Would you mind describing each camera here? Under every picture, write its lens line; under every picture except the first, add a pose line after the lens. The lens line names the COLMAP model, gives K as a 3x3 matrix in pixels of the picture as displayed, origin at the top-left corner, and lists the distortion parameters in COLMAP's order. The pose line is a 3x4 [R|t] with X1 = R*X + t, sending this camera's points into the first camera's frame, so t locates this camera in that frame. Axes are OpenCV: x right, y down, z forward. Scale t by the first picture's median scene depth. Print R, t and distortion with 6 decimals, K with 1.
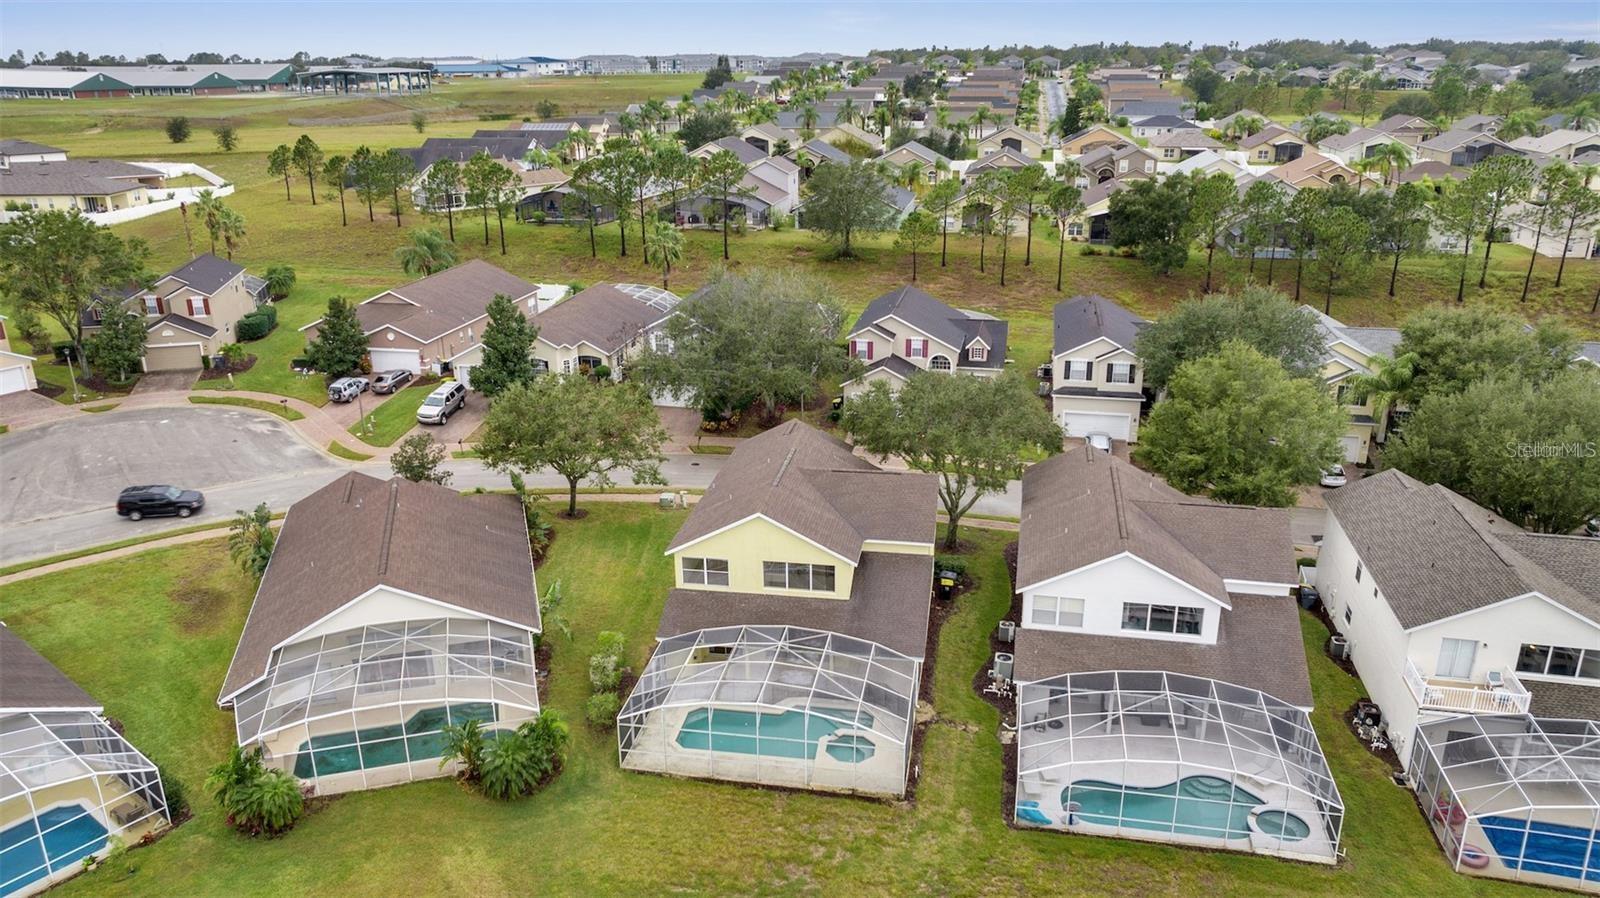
lens RADIAL K [[1164.7, 0, 800.0], [0, 1164.7, 449.0], [0, 0, 1]] dist [0.003956, 0.001881]
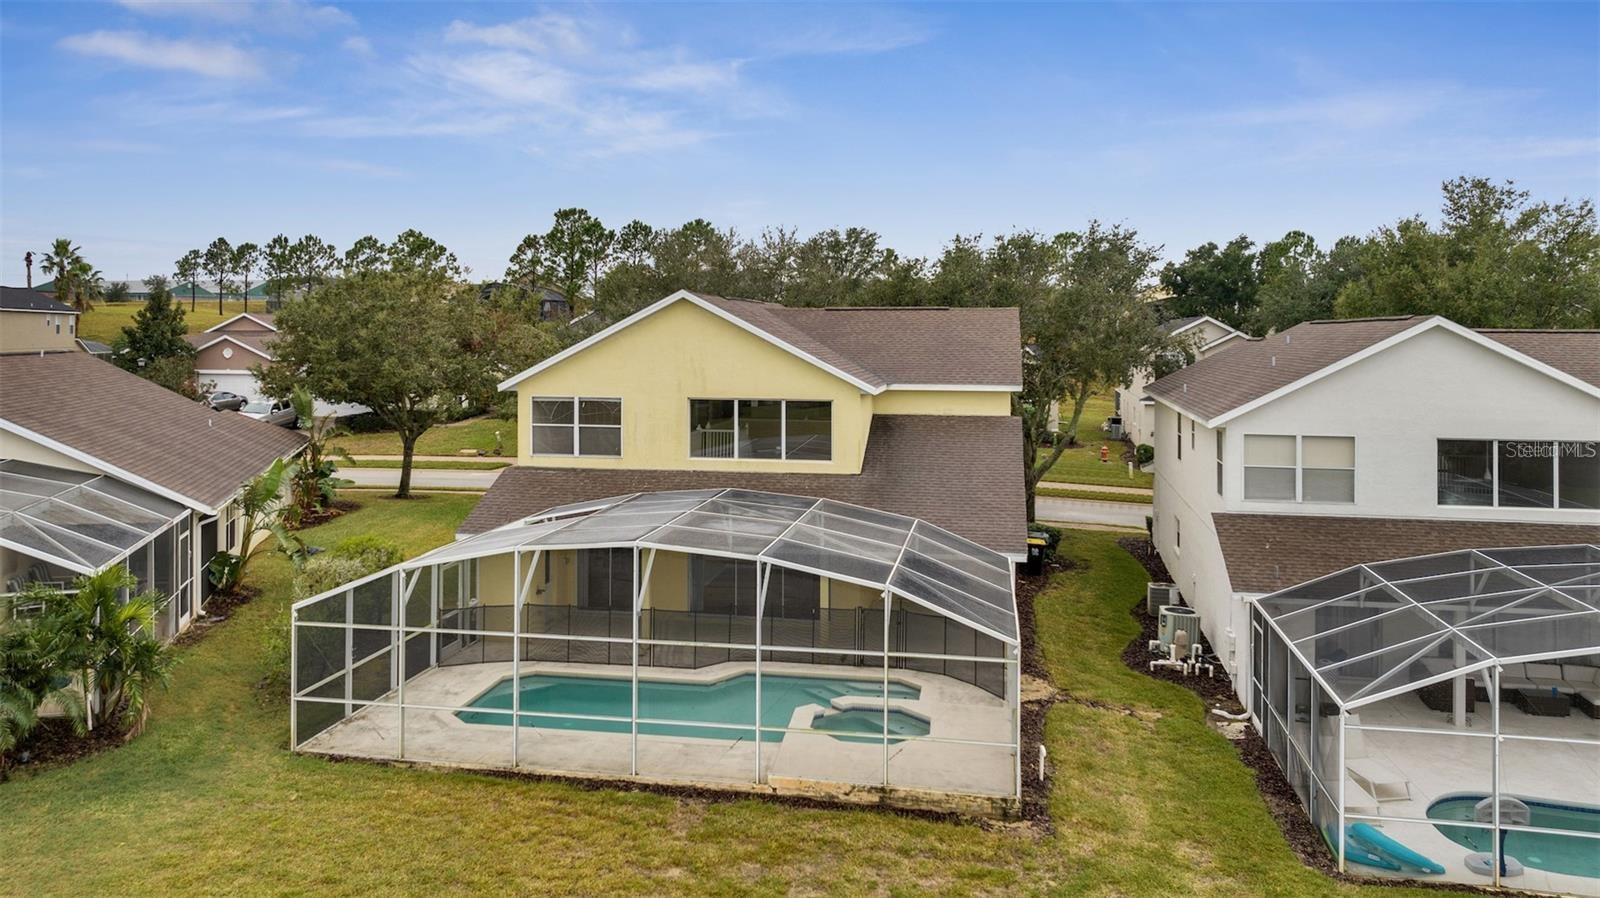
lens RADIAL K [[1184.3, 0, 796.0], [0, 1184.3, 307.3], [0, 0, 1]] dist [-0.009011, -0.003865]
pose [[0.999919, 0.012369, 0.002864, 0.014635], [-0.010558, 0.935359, -0.353542, 0.277552], [-0.007052, 0.353484, 0.935414, 0.581256]]
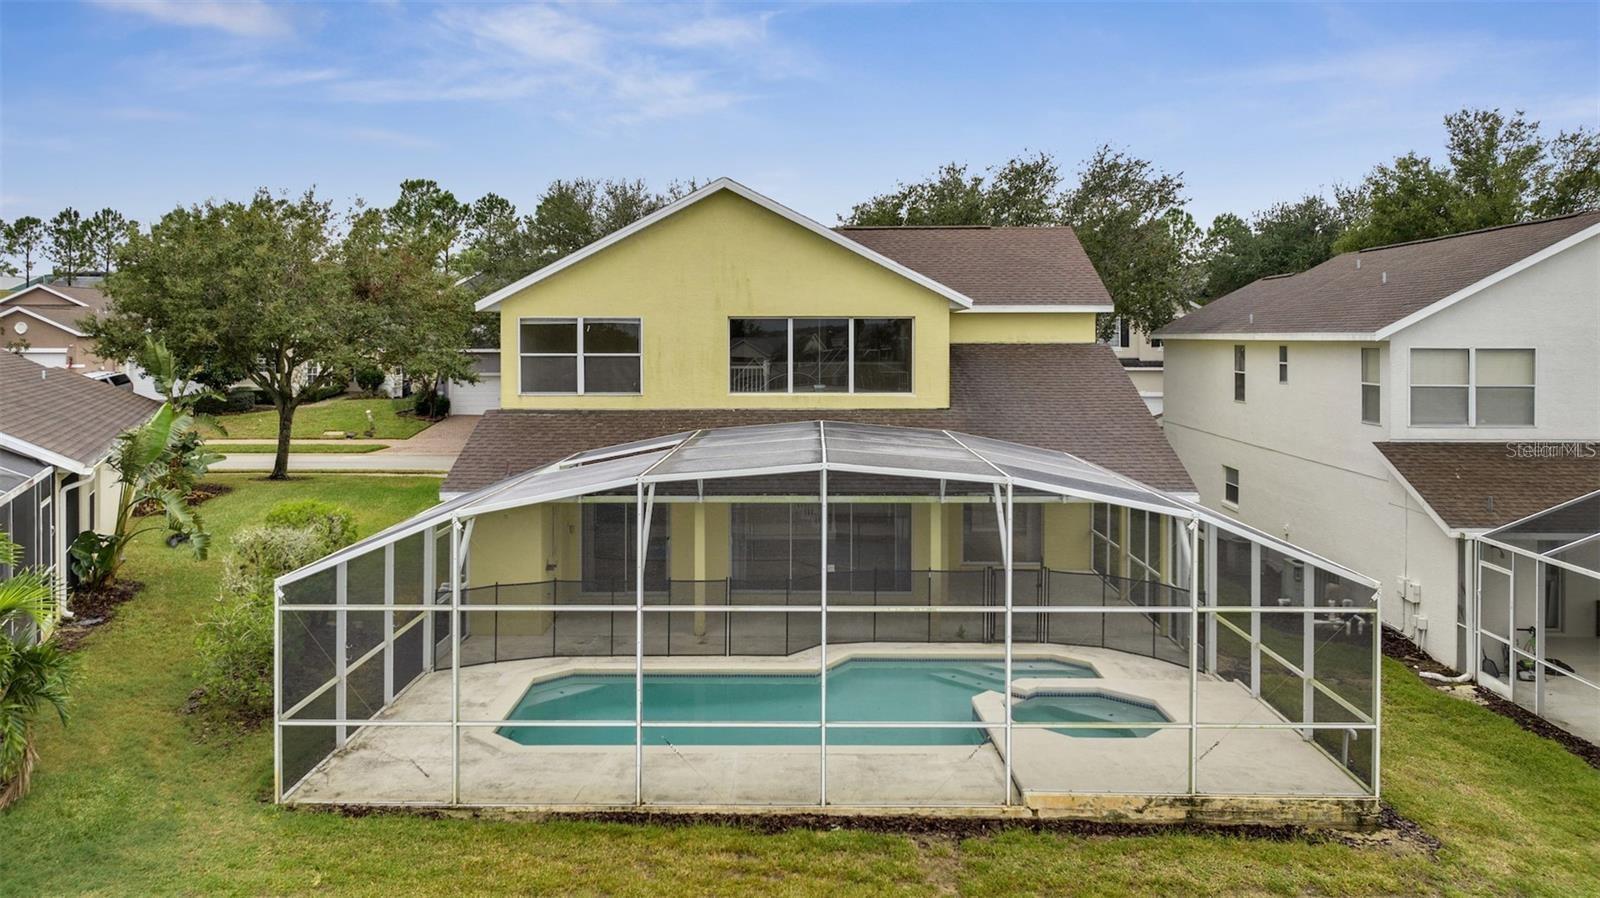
lens RADIAL K [[1174.5, 0, 802.7], [0, 1174.5, 333.4], [0, 0, 1]] dist [-0.014481, 0.010360]
pose [[0.986575, 0.006723, 0.163170, -0.083647], [0.048583, 0.941832, -0.332554, 0.272190], [-0.155914, 0.336017, 0.928861, 0.720610]]
